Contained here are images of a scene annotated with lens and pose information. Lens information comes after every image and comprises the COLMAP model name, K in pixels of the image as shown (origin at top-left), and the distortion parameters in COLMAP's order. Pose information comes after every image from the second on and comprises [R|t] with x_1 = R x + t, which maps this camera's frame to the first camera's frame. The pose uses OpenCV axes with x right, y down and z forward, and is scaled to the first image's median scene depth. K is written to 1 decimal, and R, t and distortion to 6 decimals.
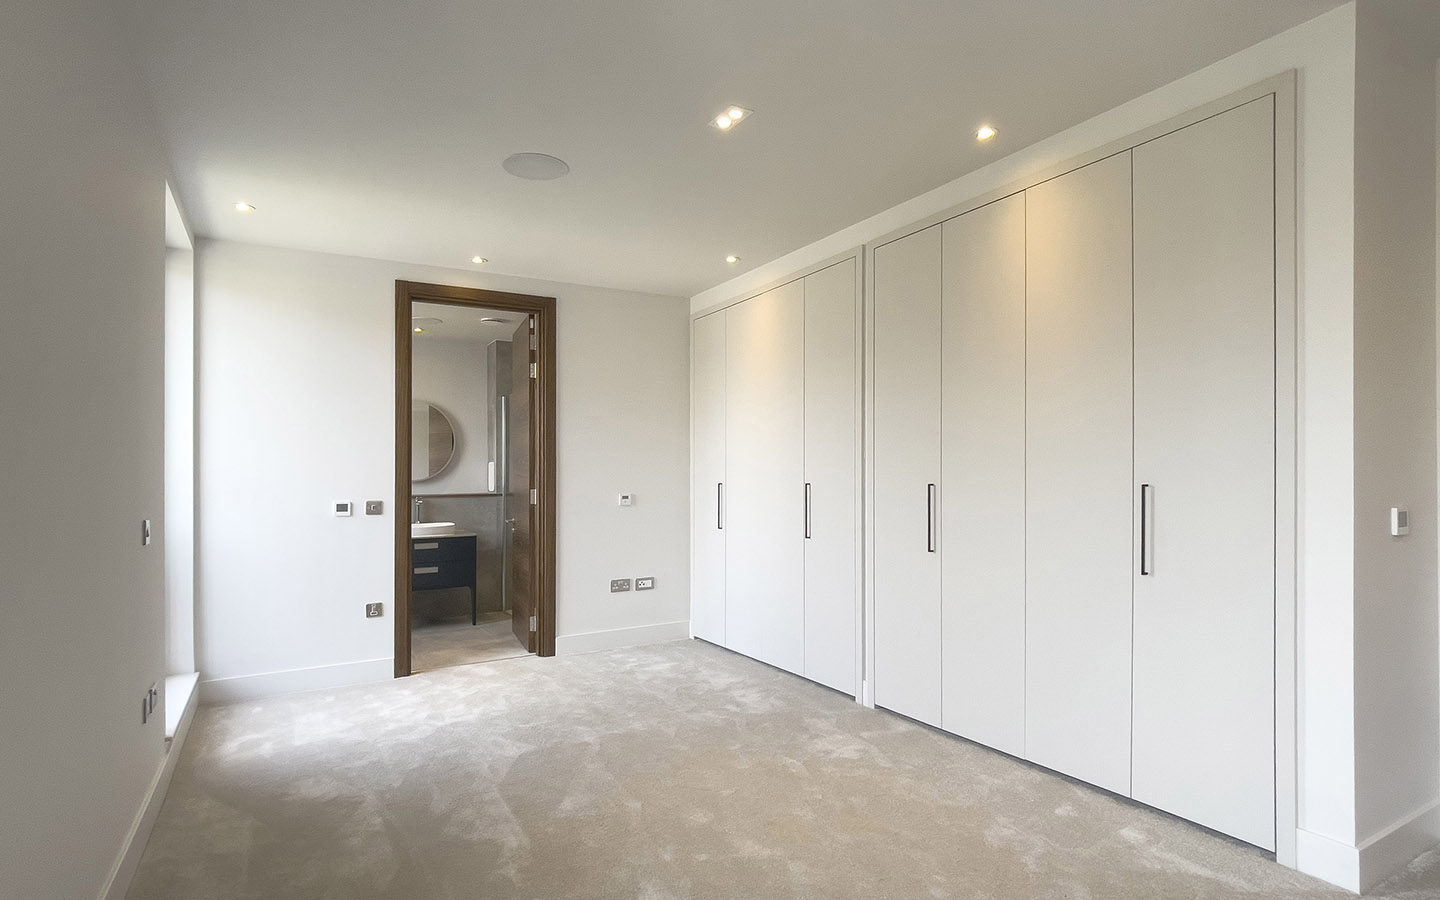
lens RADIAL K [[739.7, 0, 713.8], [0, 739.7, 479.6], [0, 0, 1]] dist [0.003410, -0.001069]
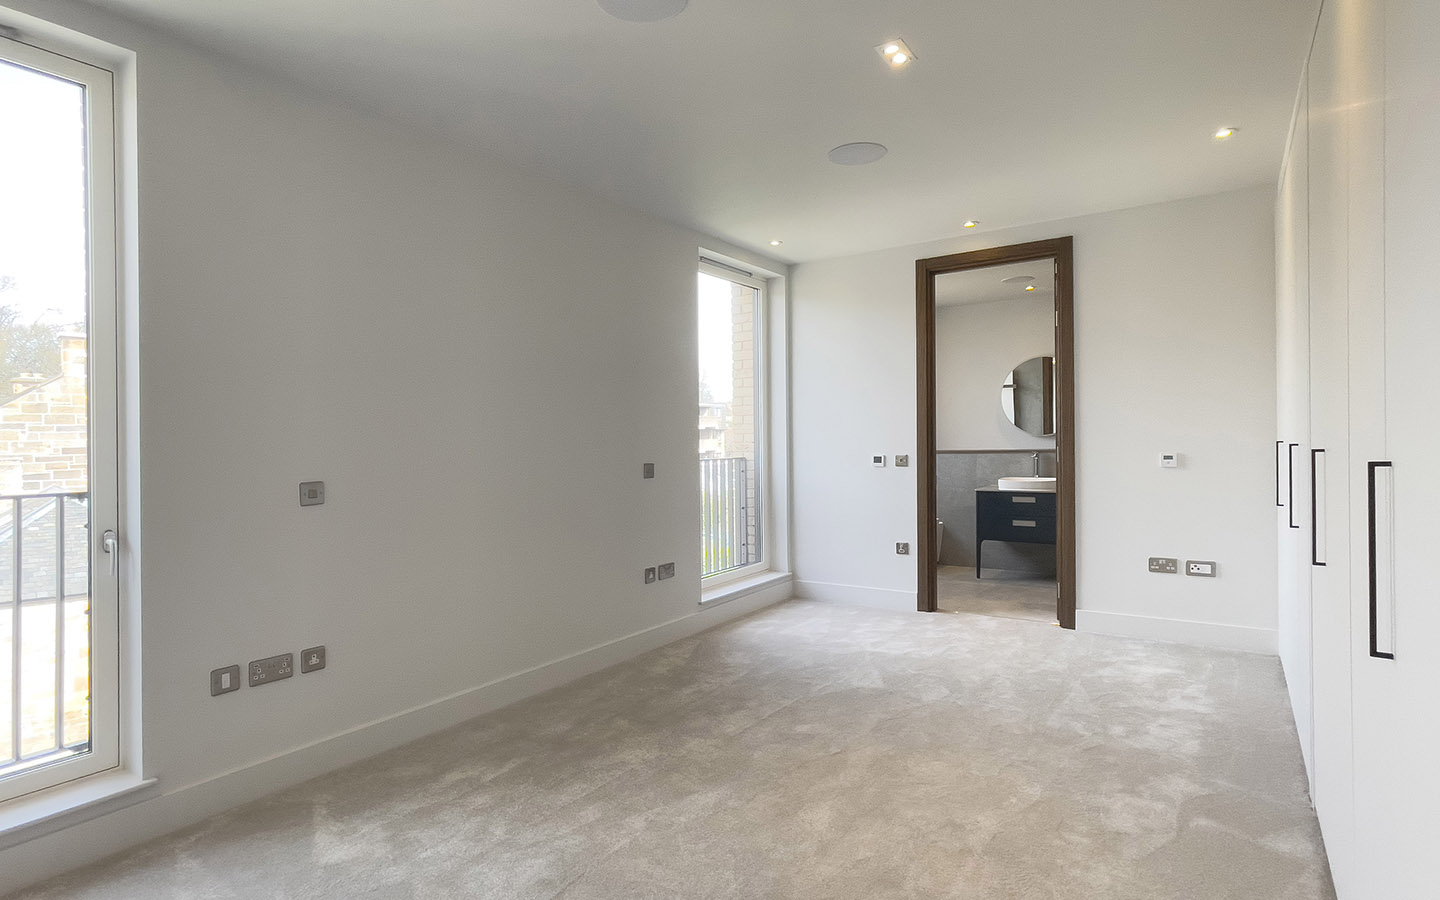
lens RADIAL K [[739.7, 0, 721.7], [0, 739.7, 437.0], [0, 0, 1]] dist [0.003410, -0.001069]
pose [[0.430674, 0.002089, -0.902505, 0.469688], [0.008538, 0.999943, 0.006389, -0.009351], [0.902467, -0.010457, 0.430631, 0.243143]]
